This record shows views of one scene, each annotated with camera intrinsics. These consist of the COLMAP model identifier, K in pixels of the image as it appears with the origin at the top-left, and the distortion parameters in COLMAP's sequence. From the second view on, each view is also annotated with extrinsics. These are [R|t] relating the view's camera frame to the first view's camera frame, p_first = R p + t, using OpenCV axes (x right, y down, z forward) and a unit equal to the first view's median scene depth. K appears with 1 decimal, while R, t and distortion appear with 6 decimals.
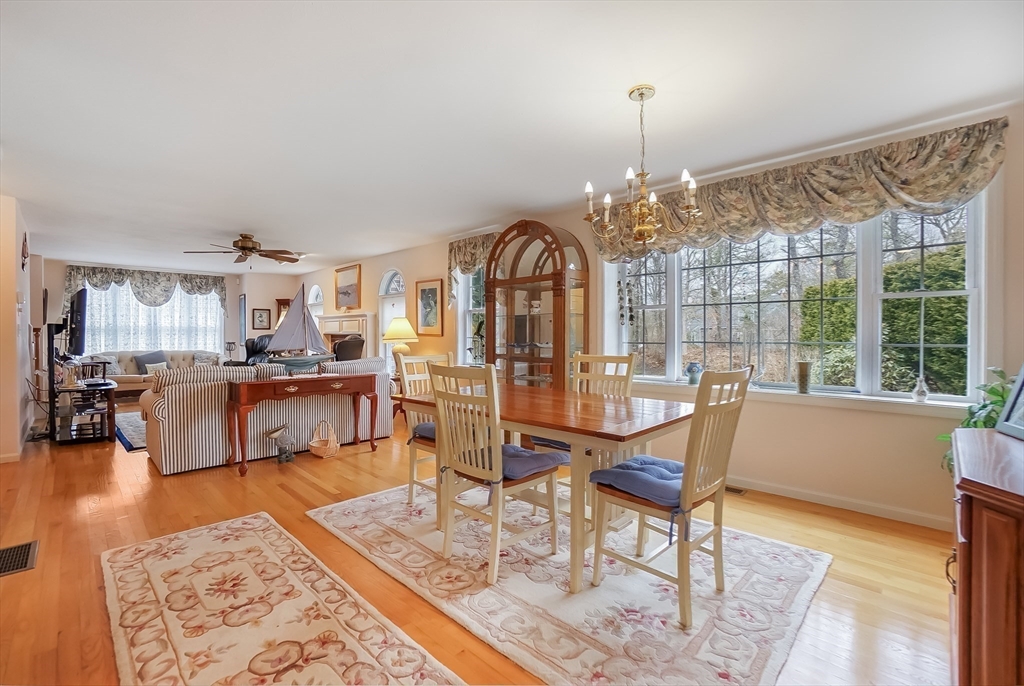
lens RADIAL K [[449.4, 0, 515.7], [0, 449.4, 337.7], [0, 0, 1]] dist [-0.028959, 0.005354]
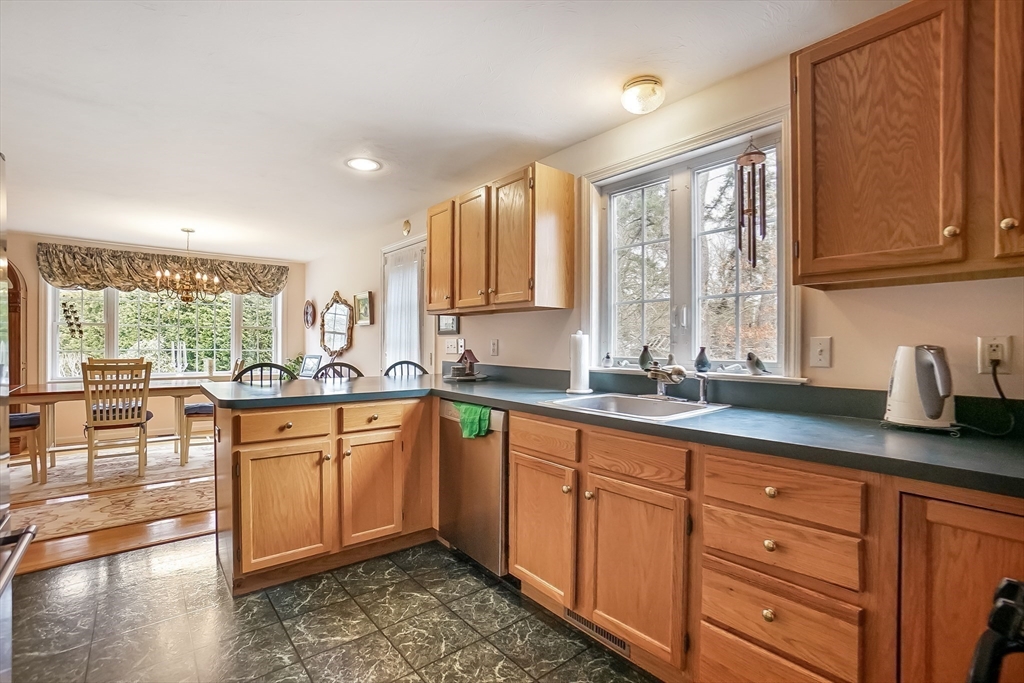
lens RADIAL K [[462.6, 0, 510.7], [0, 462.6, 346.3], [0, 0, 1]] dist [-0.037679, 0.005531]
pose [[0.109670, -0.004143, 0.993959, -0.515912], [-0.002277, 0.999988, 0.004419, -0.006853], [-0.993965, -0.002748, 0.109660, -0.226004]]
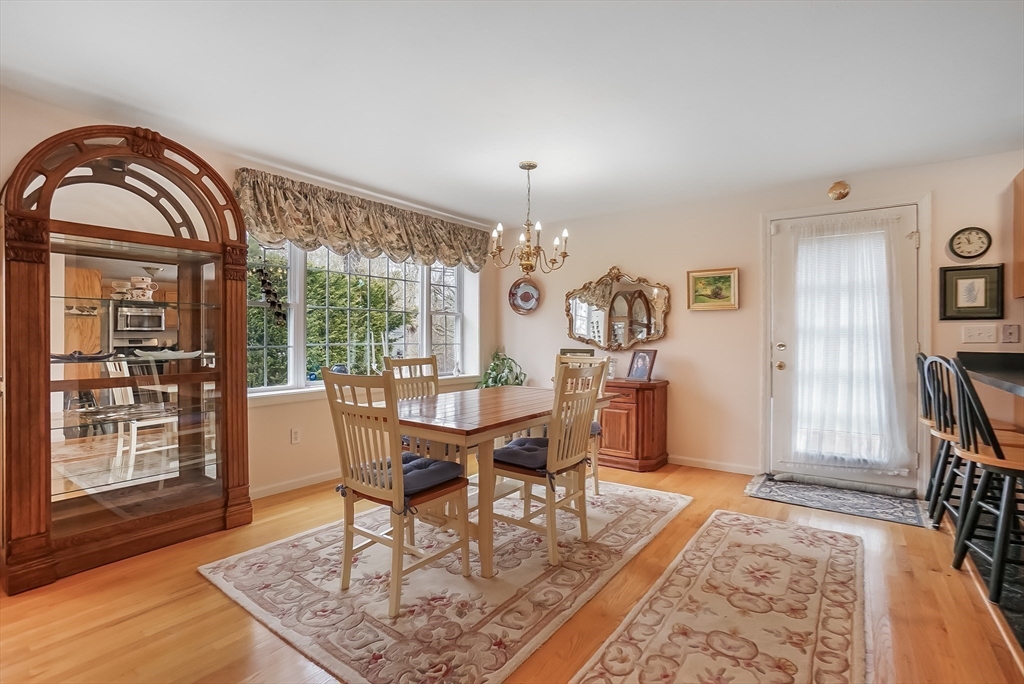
lens RADIAL K [[477.8, 0, 503.6], [0, 477.8, 340.5], [0, 0, 1]] dist [-0.034481, 0.001518]
pose [[-0.120903, -0.009007, 0.992623, -0.375529], [0.004245, 0.999945, 0.009591, -0.003500], [-0.992655, 0.005373, -0.120858, 0.394841]]
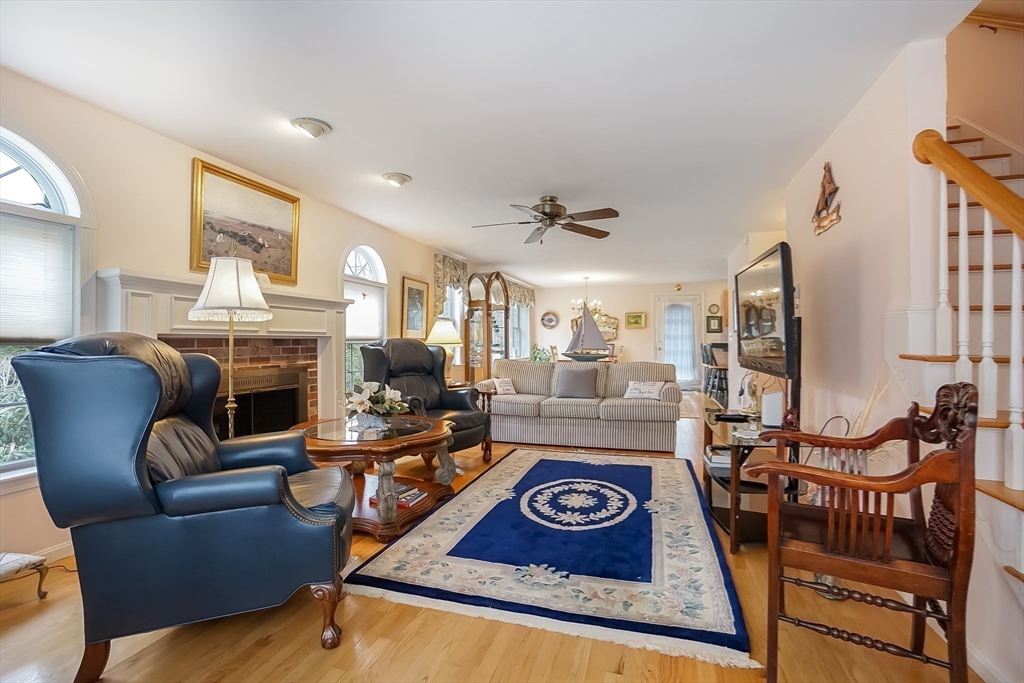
lens RADIAL K [[462.6, 0, 504.9], [0, 462.6, 338.9], [0, 0, 1]] dist [-0.037679, 0.005531]
pose [[-0.437422, 0.001431, 0.899255, -1.000381], [0.008319, 0.999962, 0.002455, -0.007208], [-0.899218, 0.008555, -0.437418, 1.119432]]
